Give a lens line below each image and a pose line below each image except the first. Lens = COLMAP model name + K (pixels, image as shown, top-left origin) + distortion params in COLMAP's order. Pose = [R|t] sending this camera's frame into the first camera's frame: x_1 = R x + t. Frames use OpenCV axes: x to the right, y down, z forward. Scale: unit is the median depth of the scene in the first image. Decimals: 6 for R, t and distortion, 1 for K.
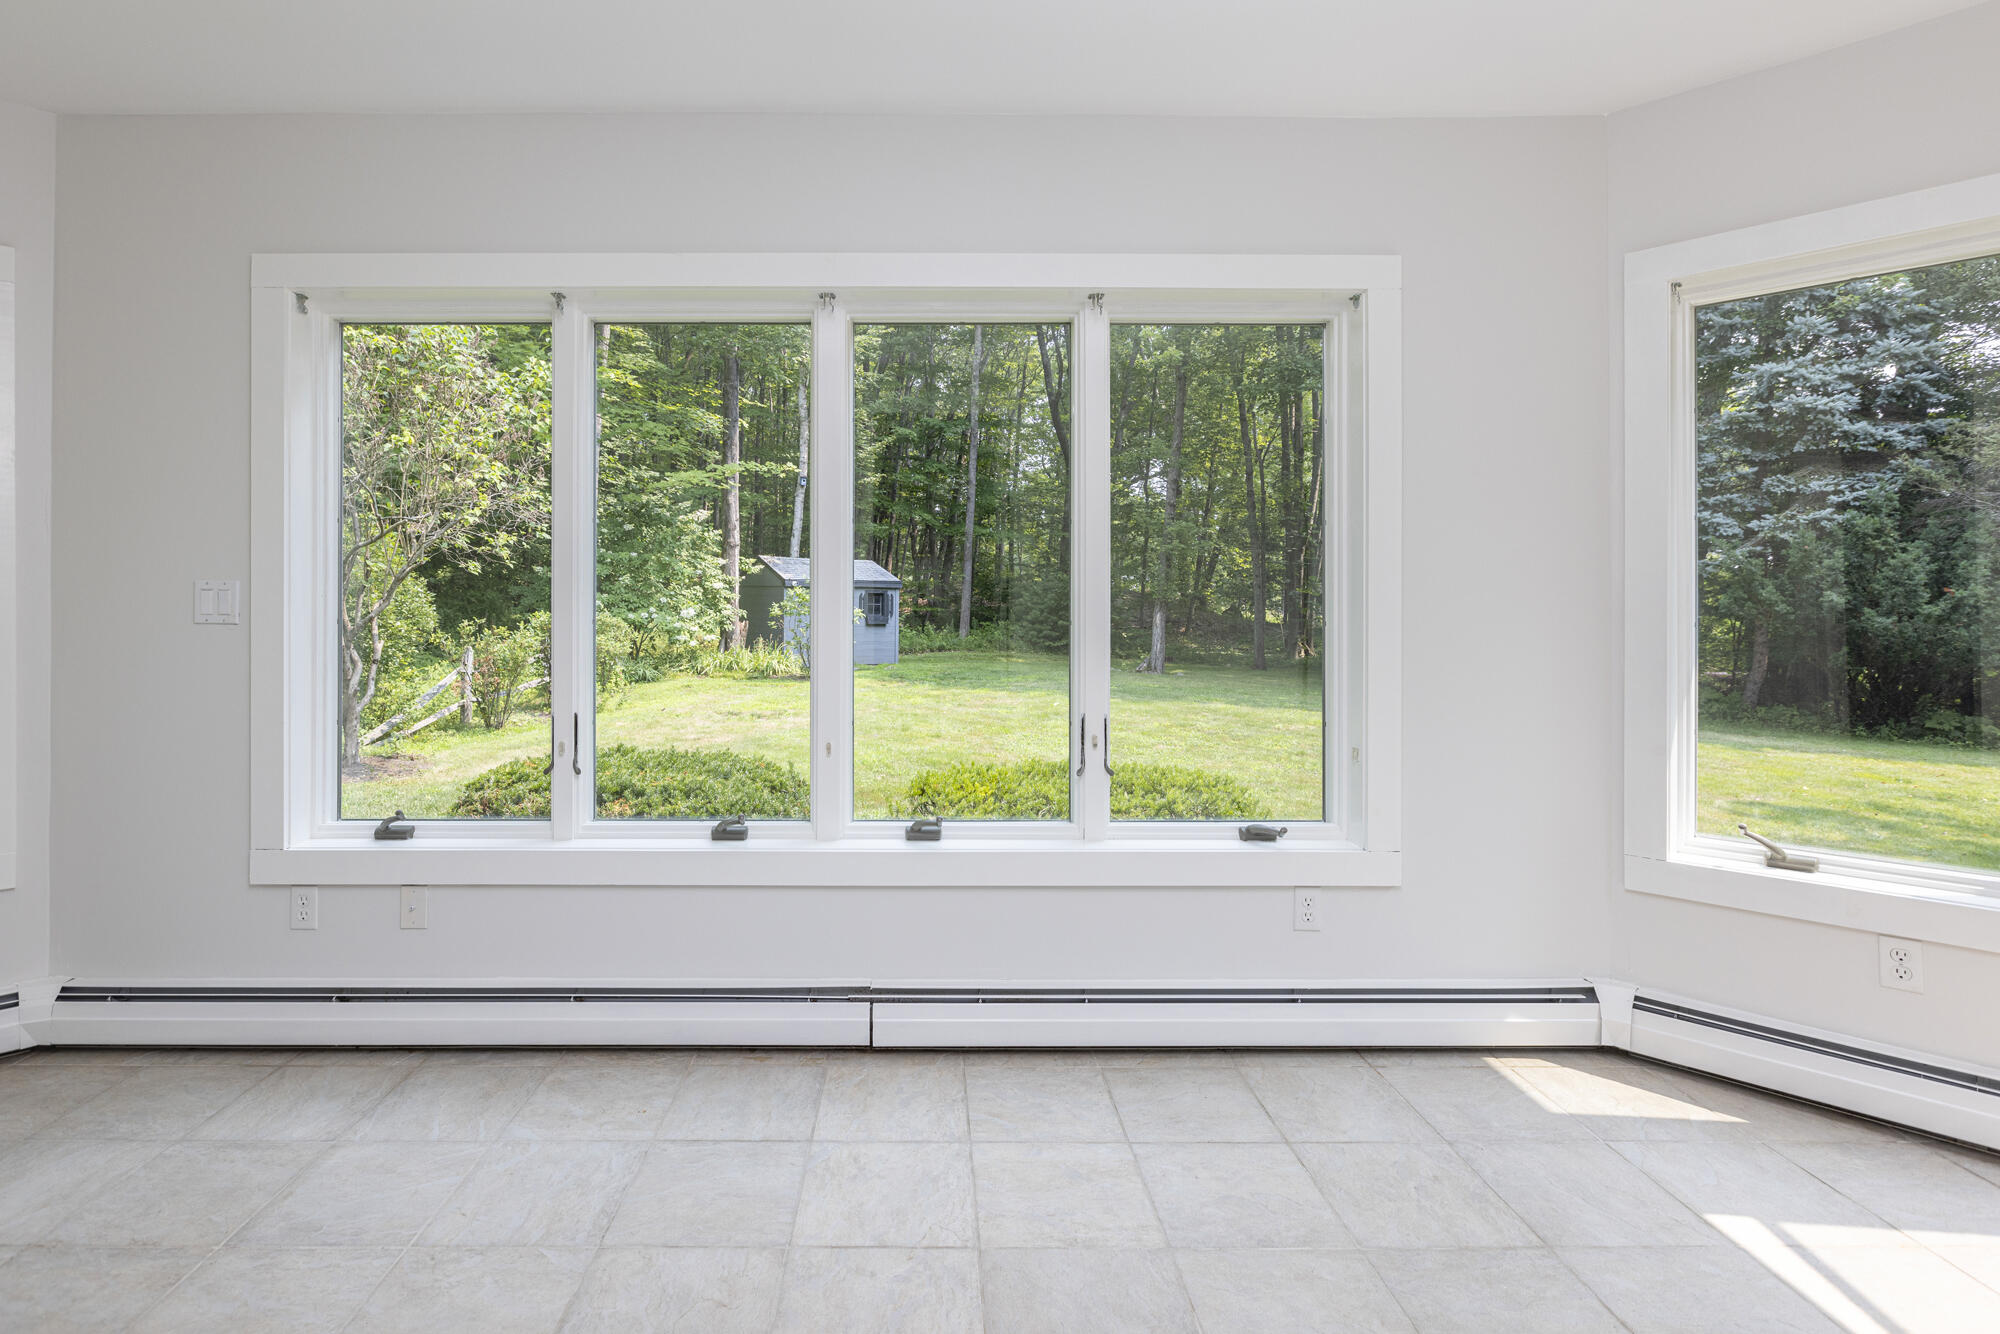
lens RADIAL K [[954.0, 0, 982.5], [0, 954.0, 621.3], [0, 0, 1]] dist [-0.012173, 0.000179]
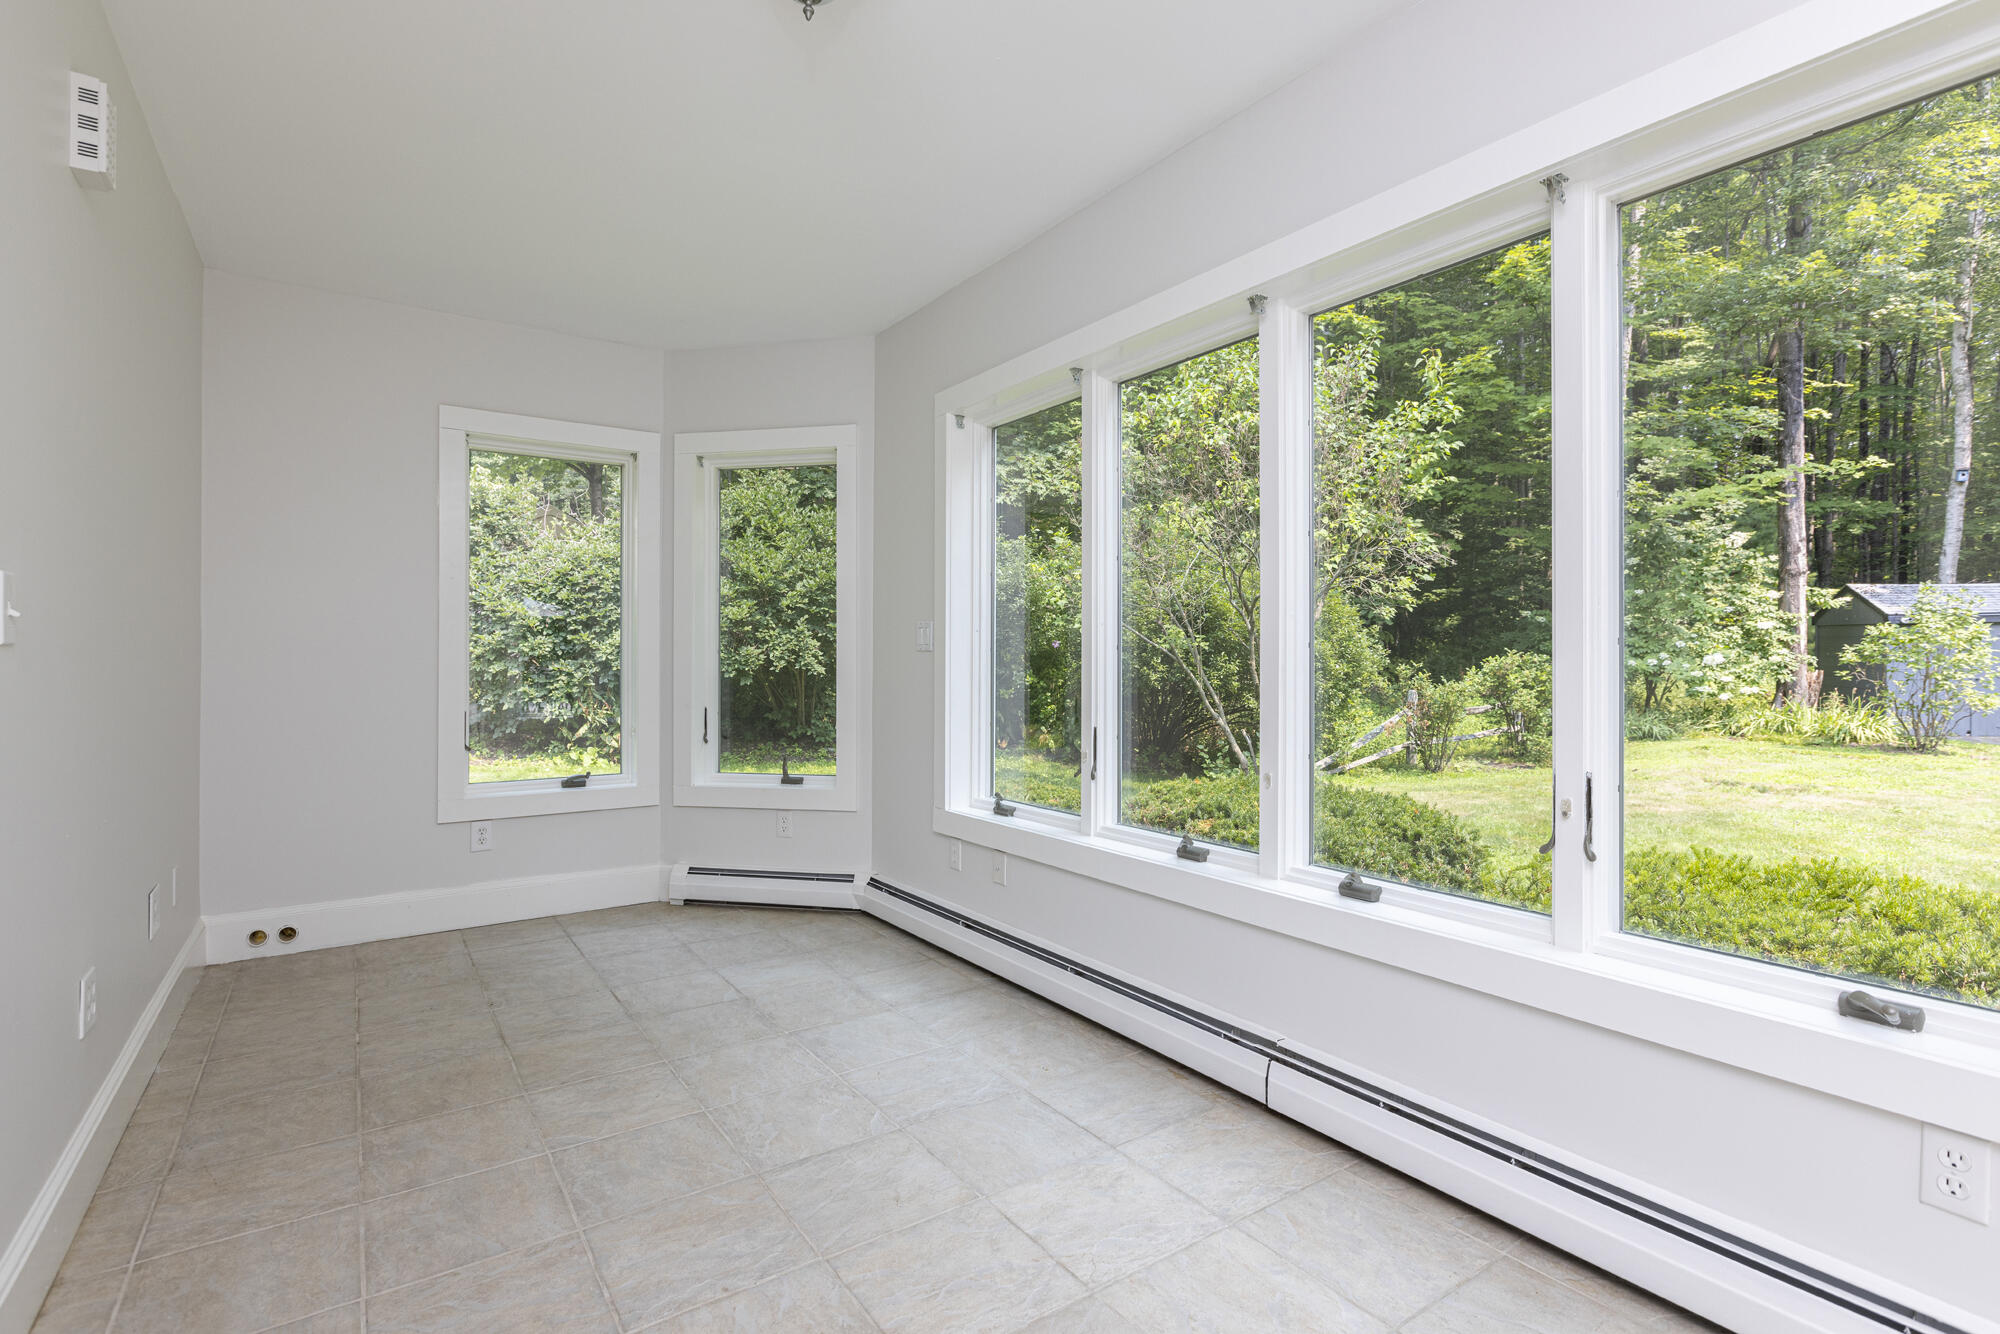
lens RADIAL K [[974.1, 0, 1000.0], [0, 974.1, 667.0], [0, 0, 1]] dist [-0.013181, 0.000584]
pose [[0.542236, 0.005517, -0.840208, 0.106392], [-0.009074, 0.999959, 0.000710, 0.005169], [0.840177, 0.007238, 0.542264, 0.055484]]
